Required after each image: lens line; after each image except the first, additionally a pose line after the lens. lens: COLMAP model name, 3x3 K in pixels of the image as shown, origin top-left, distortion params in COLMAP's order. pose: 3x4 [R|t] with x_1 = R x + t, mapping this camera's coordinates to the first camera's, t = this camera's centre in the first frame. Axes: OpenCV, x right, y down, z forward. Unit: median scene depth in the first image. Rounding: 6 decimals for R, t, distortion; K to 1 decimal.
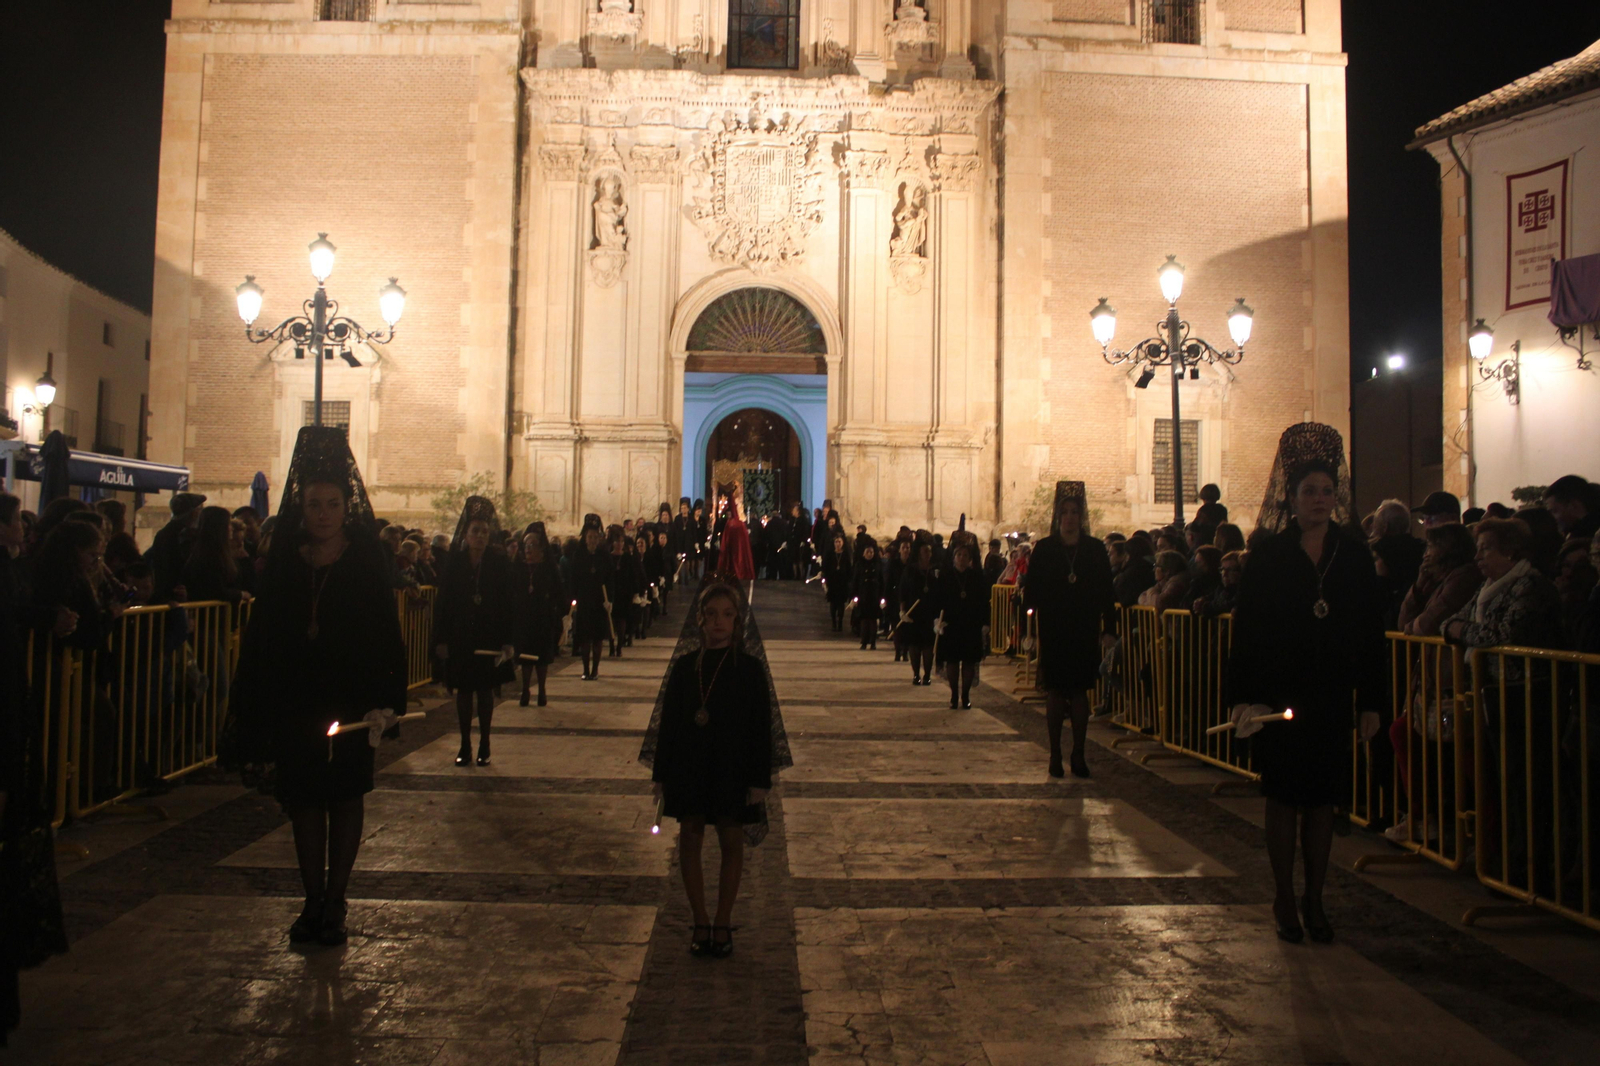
lens RADIAL K [[1359.6, 0, 800.0], [0, 1359.6, 533.0], [0, 0, 1]] dist [-0.168526, 0.158593]
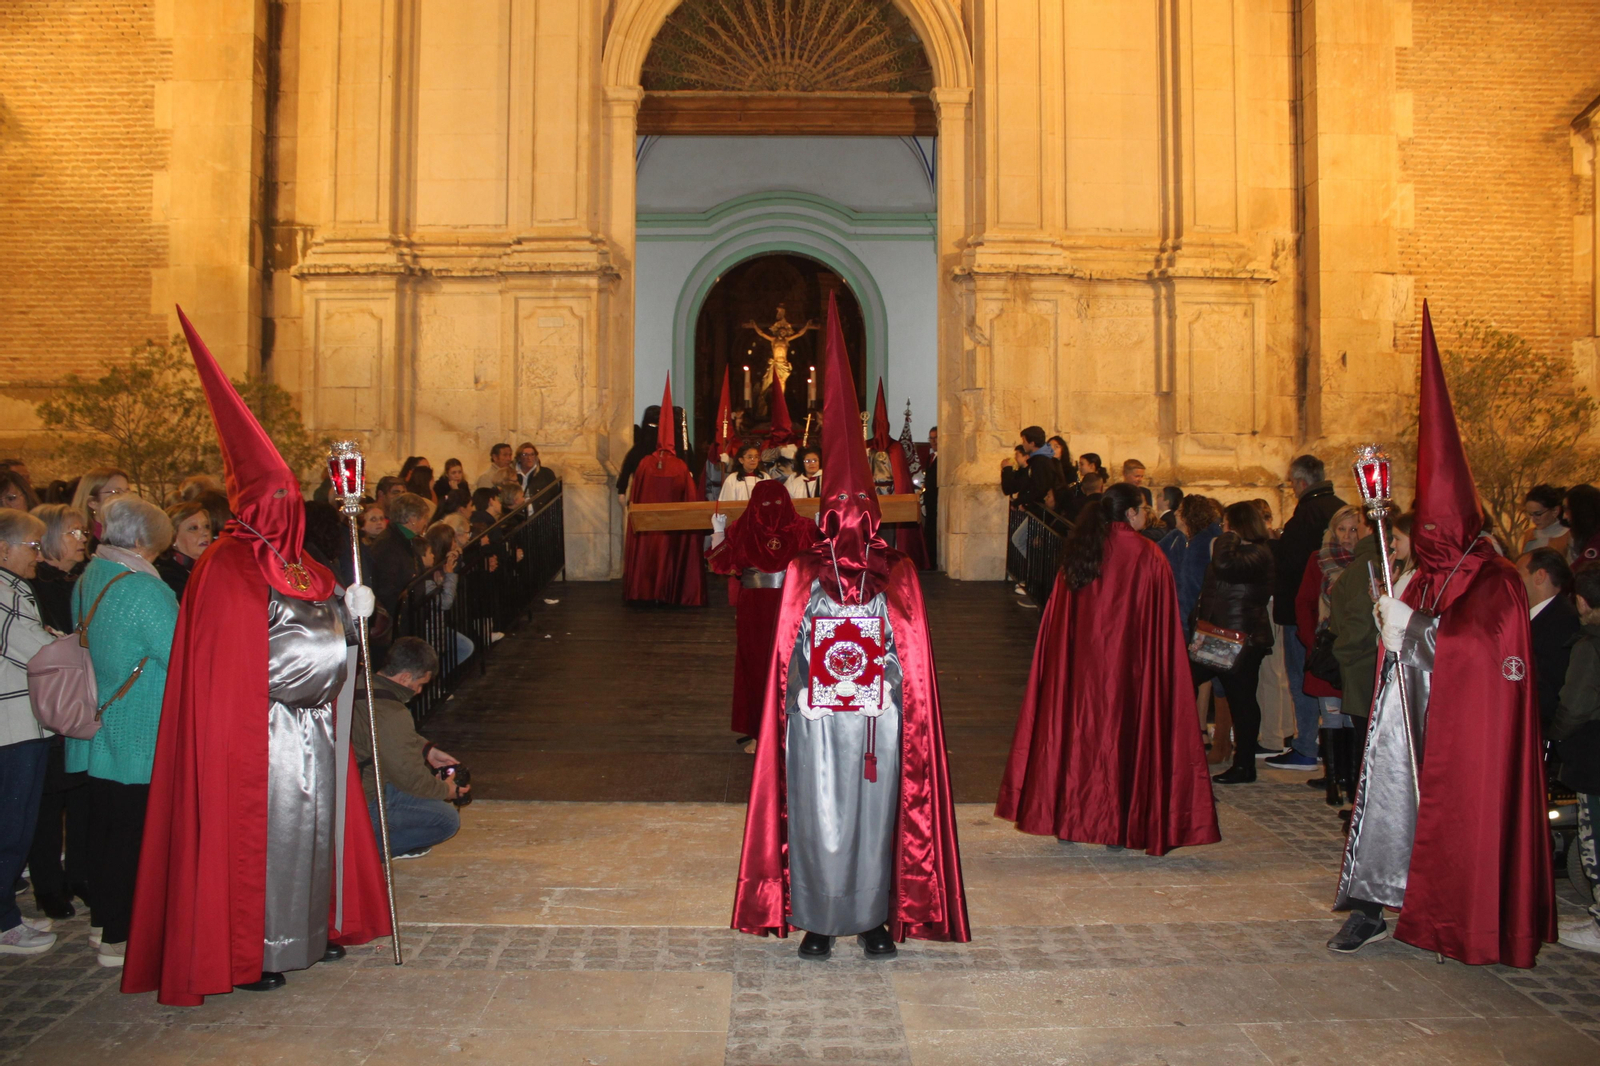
lens RADIAL K [[1359.6, 0, 800.0], [0, 1359.6, 533.0], [0, 0, 1]] dist [-0.168526, 0.158593]
pose [[0.999799, -0.015204, -0.013033, -0.024359], [0.015636, 0.999310, 0.033696, 0.005852], [0.012511, -0.033893, 0.999347, 0.534381]]
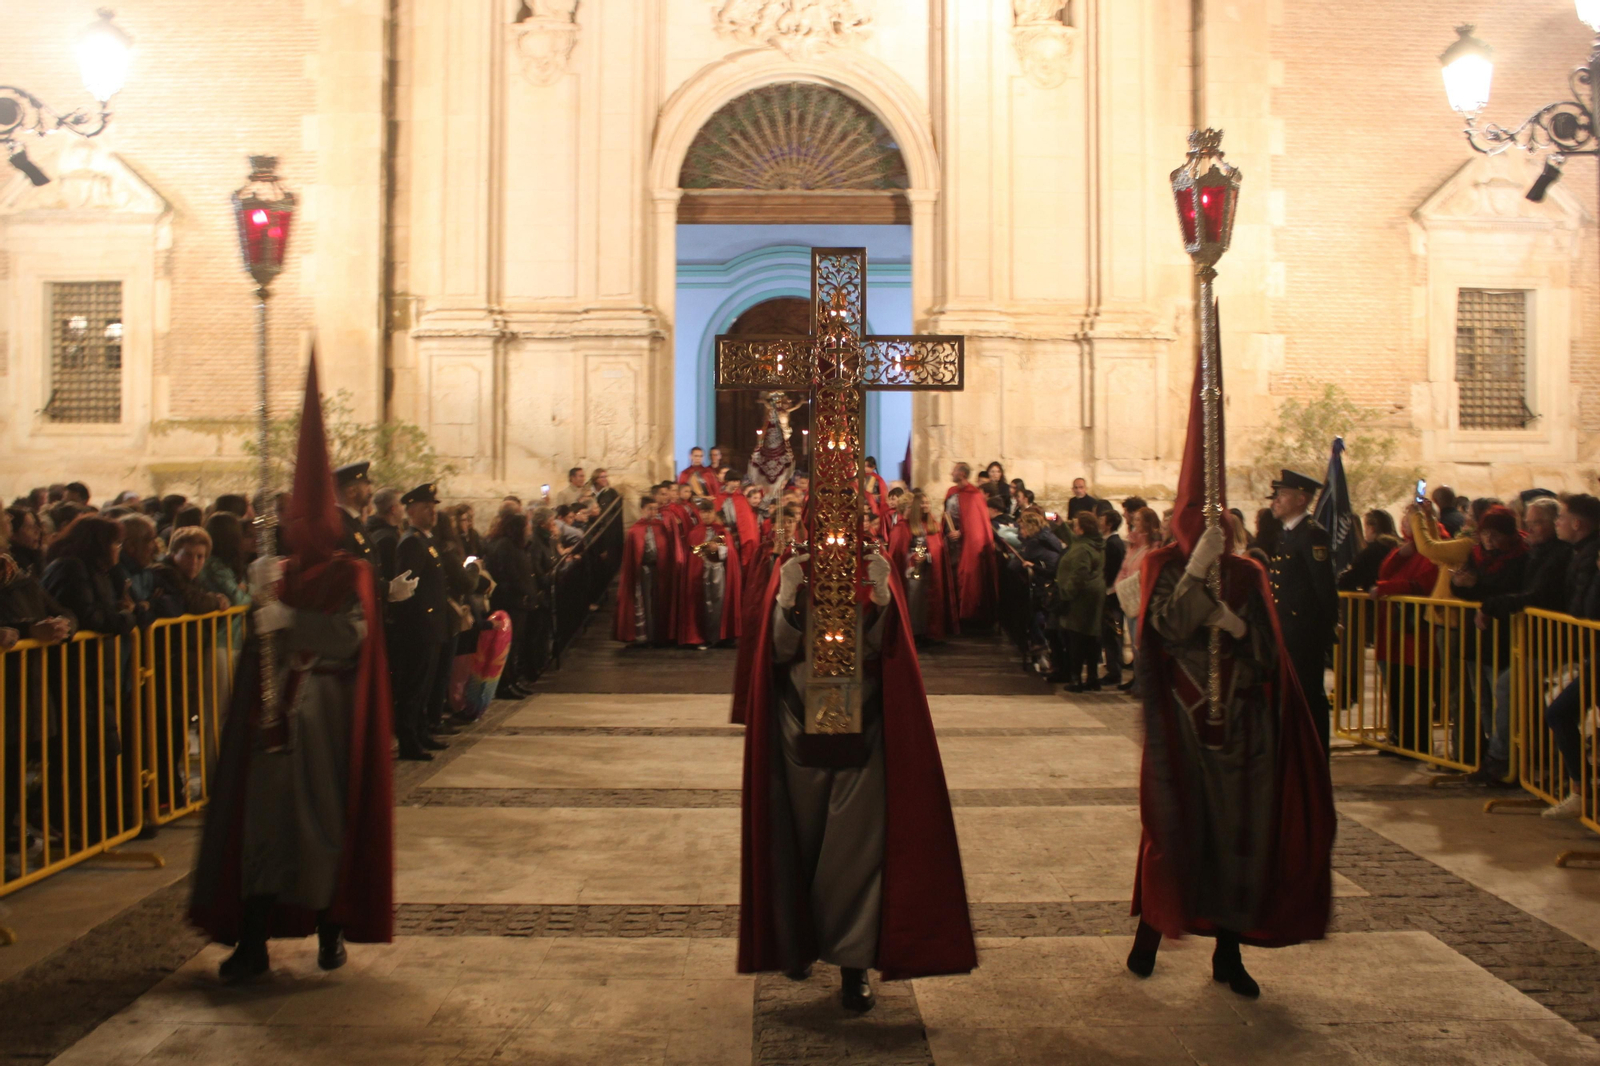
lens RADIAL K [[1517.6, 0, 800.0], [0, 1517.6, 533.0], [0, 0, 1]] dist [-0.142370, 0.147002]
pose [[0.999697, -0.015496, -0.019103, -0.019354], [0.016029, 0.999478, 0.028067, 0.001208], [0.018658, -0.028364, 0.999423, 0.328119]]
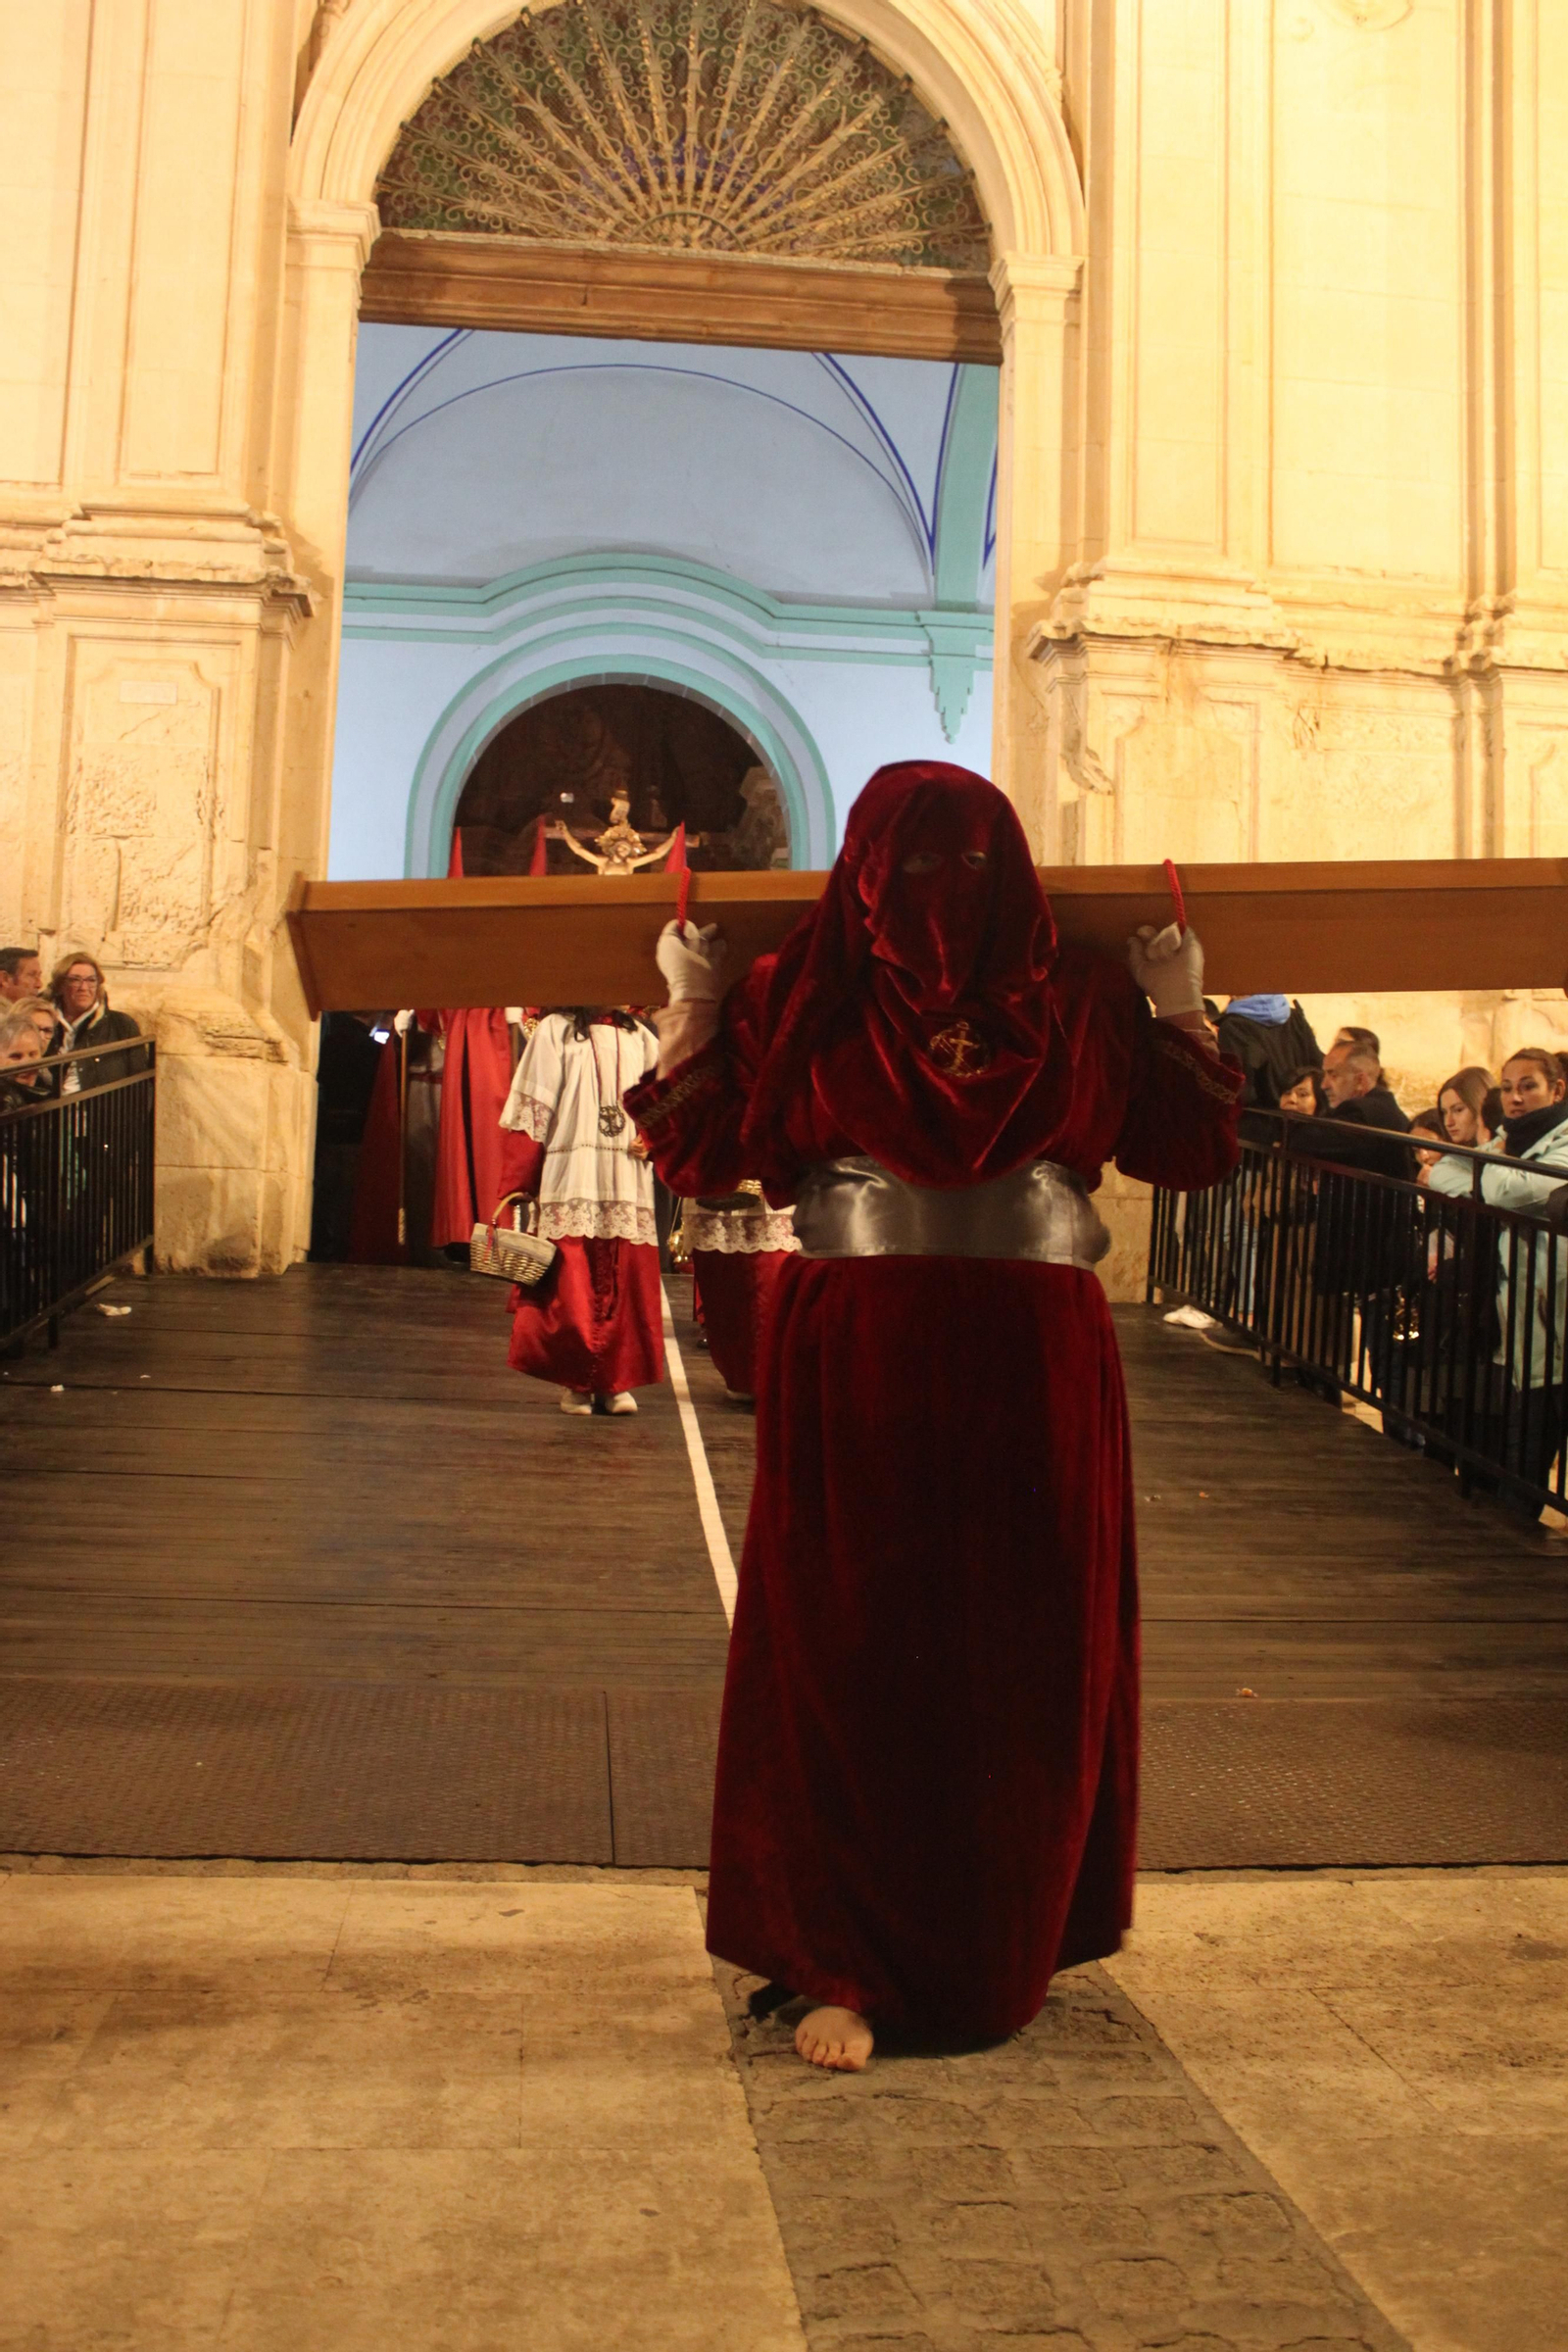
lens RADIAL K [[2230.9, 0, 784.0], [0, 2230.9, 1176.0], [0, 0, 1]] dist [-0.142370, 0.147002]
pose [[0.996976, 0.017429, 0.075735, -0.041454], [-0.015523, 0.999550, -0.025687, 0.028131], [-0.076148, 0.024433, 0.996797, 0.654142]]
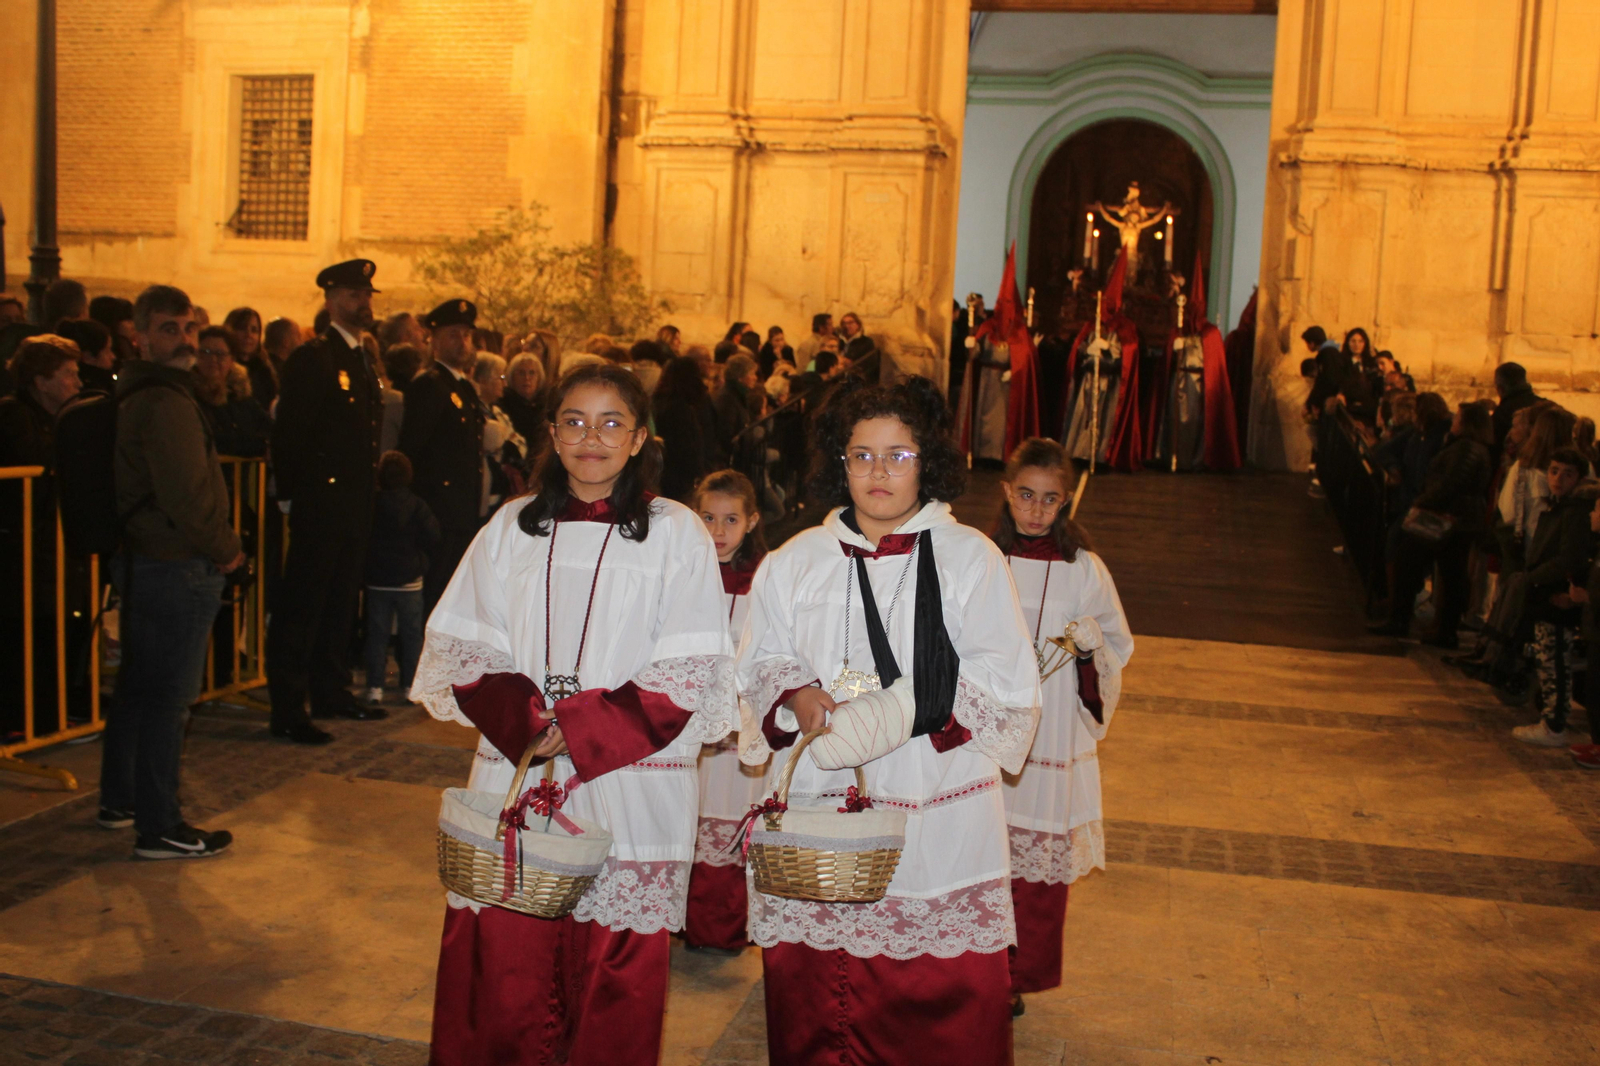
lens RADIAL K [[1650.2, 0, 779.2], [0, 1650.2, 536.9], [0, 0, 1]] dist [-0.137767, 0.170446]
pose [[0.966608, 0.056590, -0.249933, 0.003831], [-0.030468, 0.993773, 0.107175, 0.006469], [0.254441, -0.095981, 0.962314, 0.416681]]
